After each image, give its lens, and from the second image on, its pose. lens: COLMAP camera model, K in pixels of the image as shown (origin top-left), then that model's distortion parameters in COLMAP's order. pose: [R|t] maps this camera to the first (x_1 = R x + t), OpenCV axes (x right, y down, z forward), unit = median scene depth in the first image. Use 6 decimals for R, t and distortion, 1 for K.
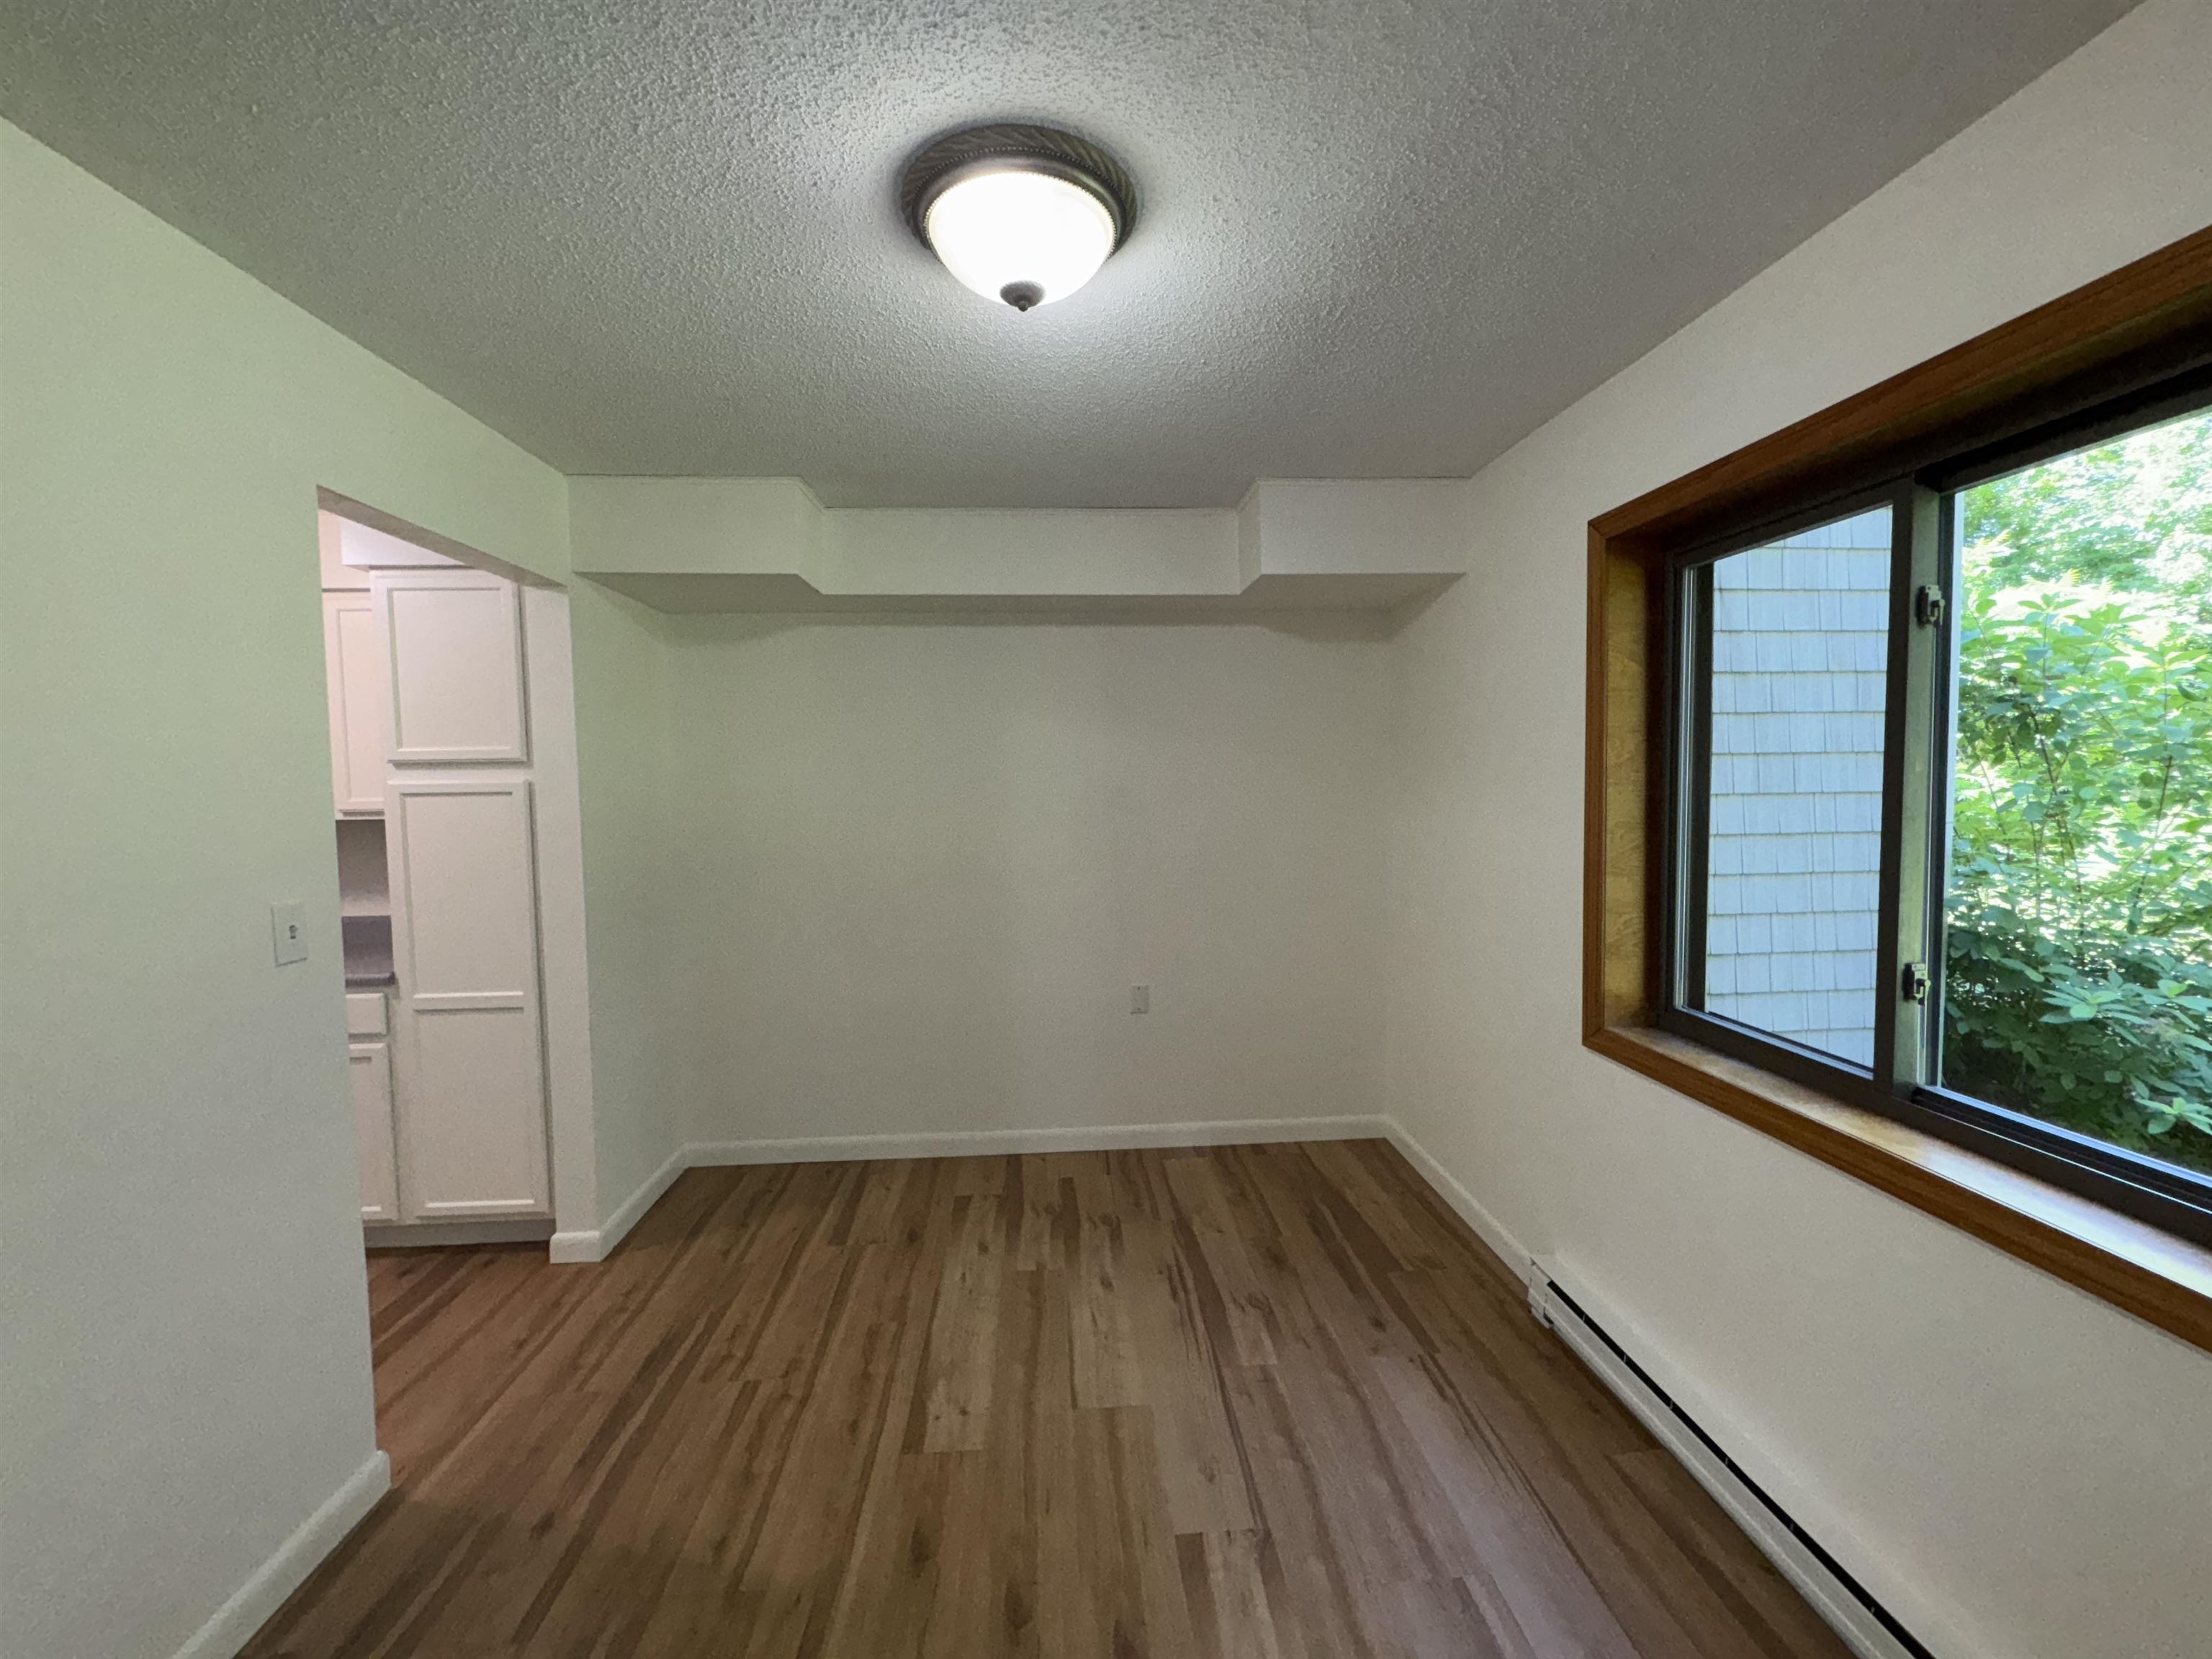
lens RADIAL K [[884.8, 0, 1110.8], [0, 884.8, 831.5], [0, 0, 1]] dist [-0.002041, -0.000257]
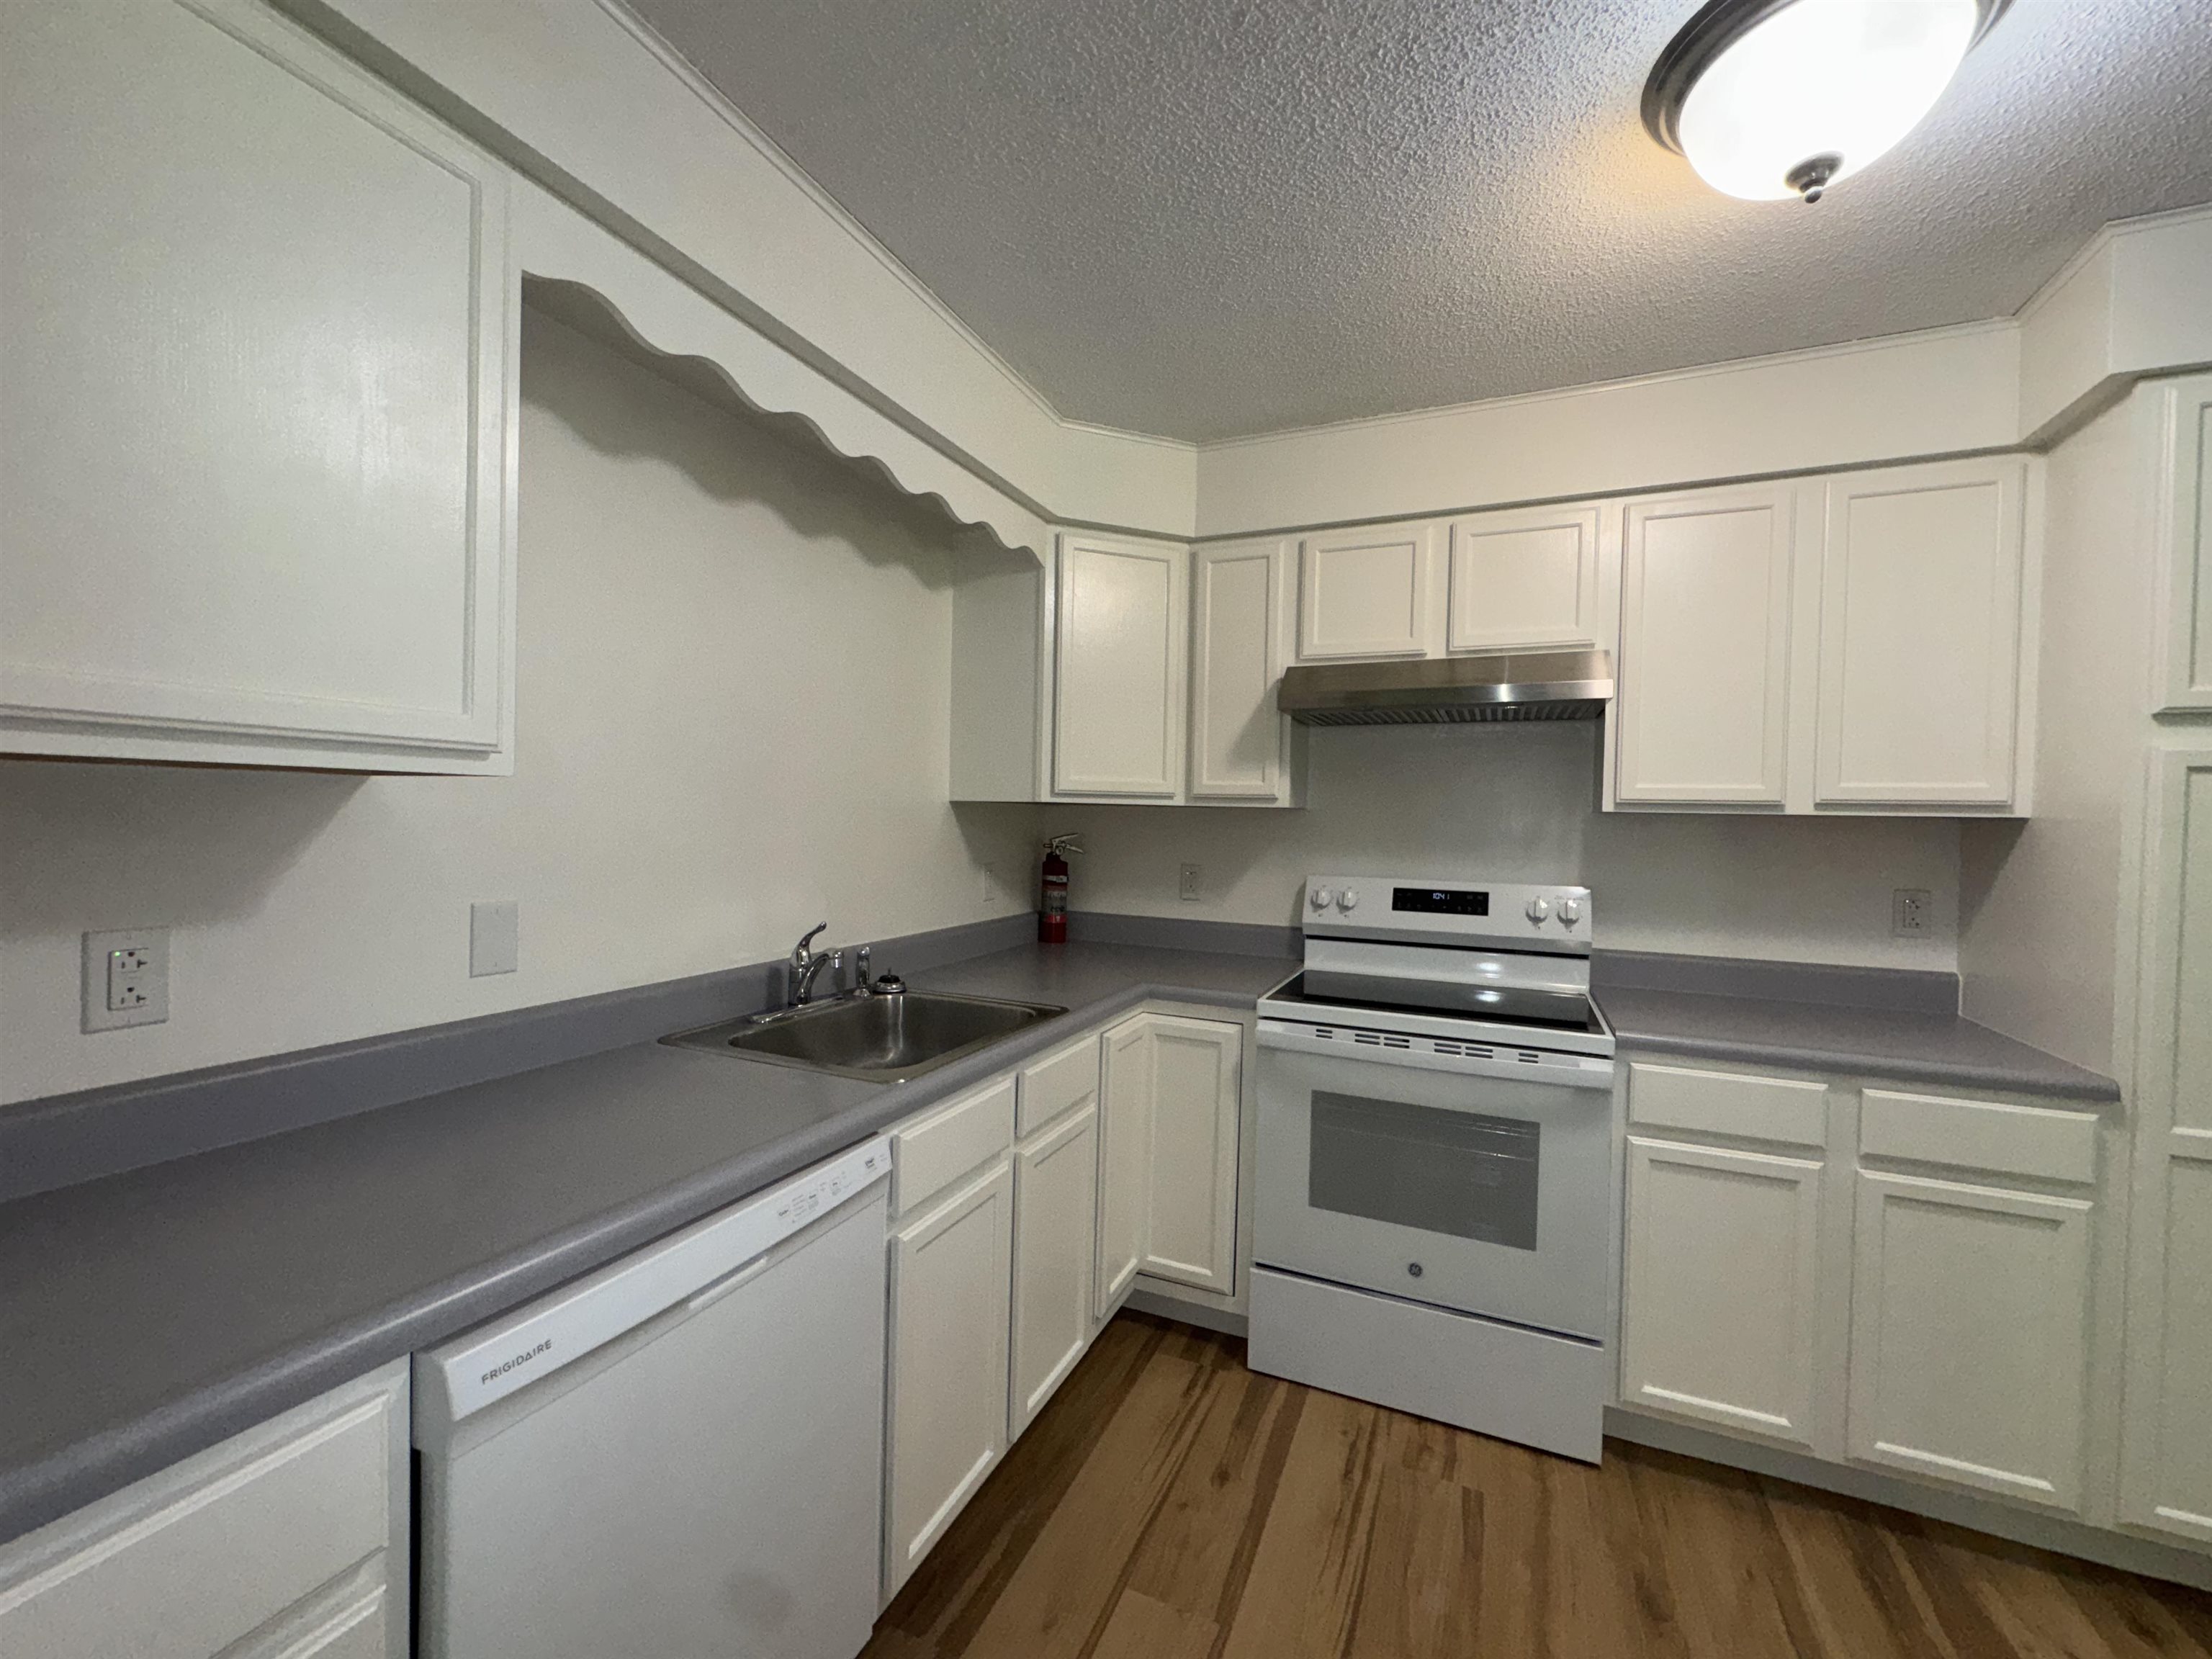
lens RADIAL K [[879.9, 0, 1104.7], [0, 879.9, 829.6], [0, 0, 1]] dist [-0.000829, -0.000298]
pose [[0.884785, 0.036879, -0.464539, -1.131298], [-0.055795, 0.998076, -0.027035, 0.049372], [0.462648, 0.049839, 0.885140, 0.186695]]
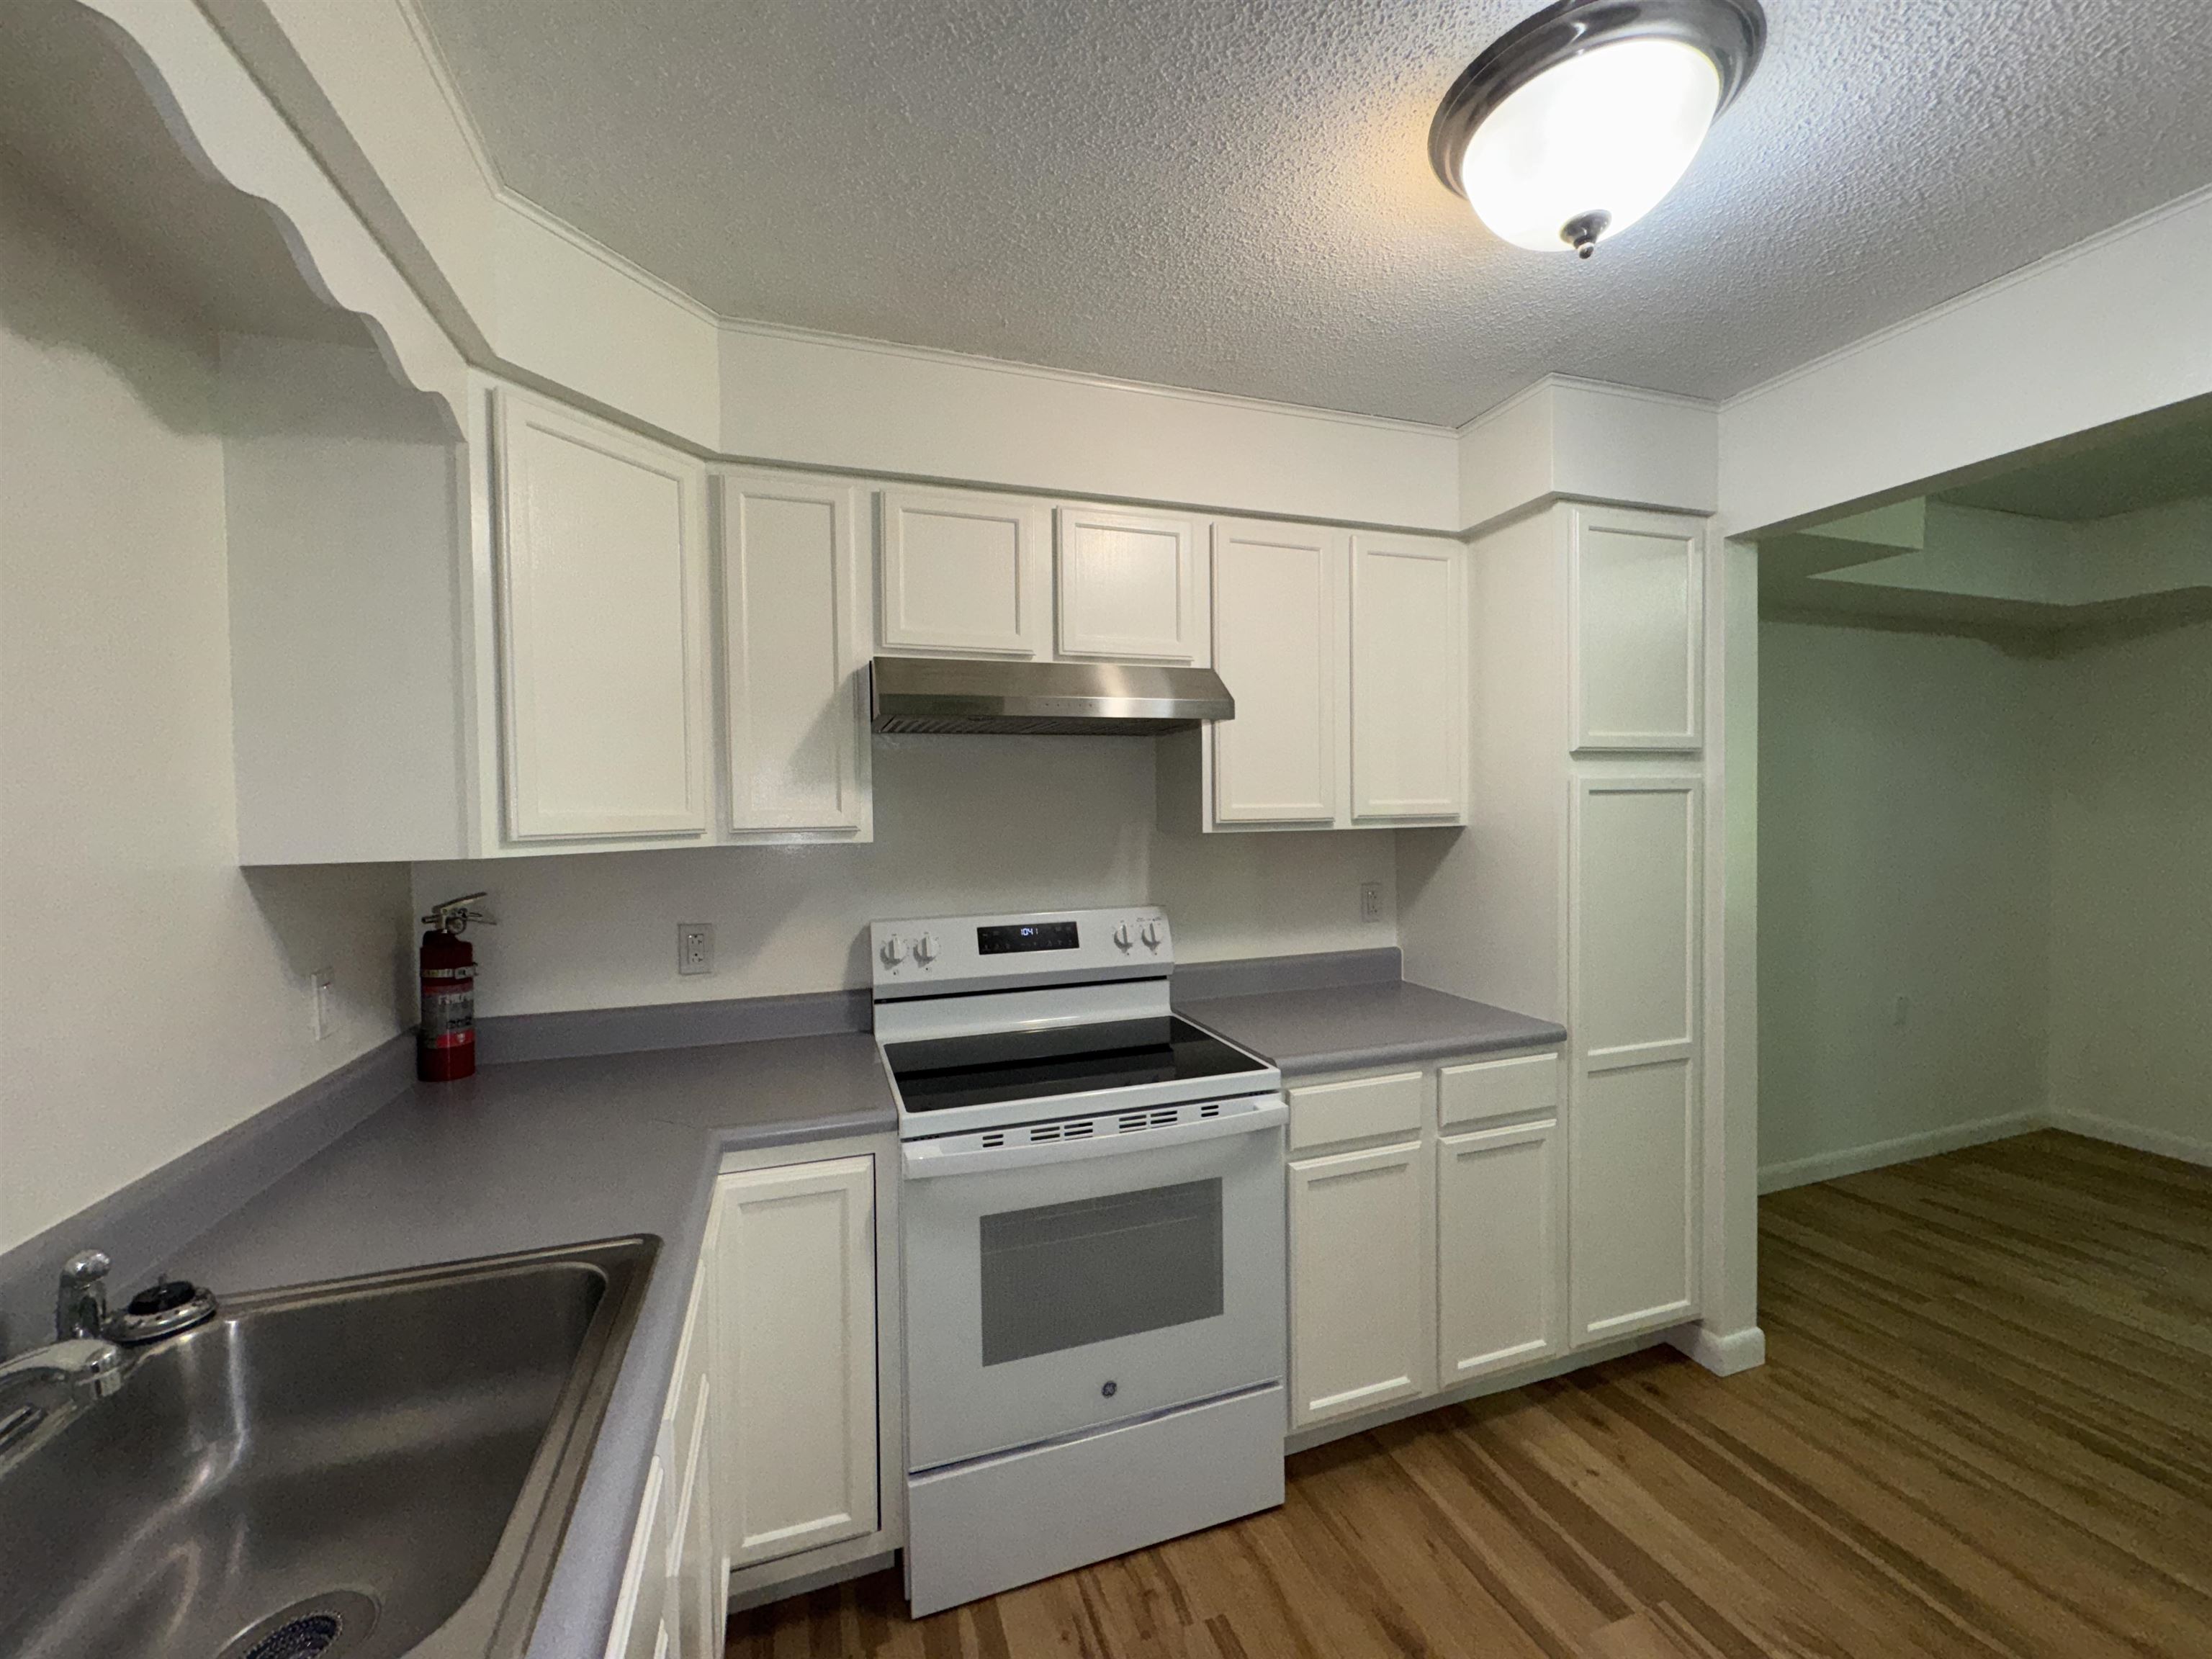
lens RADIAL K [[884.8, 0, 1110.8], [0, 884.8, 831.5], [0, 0, 1]] dist [-0.002041, -0.000257]
pose [[0.965020, -0.010982, 0.261948, -1.386153], [0.019651, 0.999342, -0.030497, 0.008137], [-0.261441, 0.034578, 0.964600, 0.358051]]
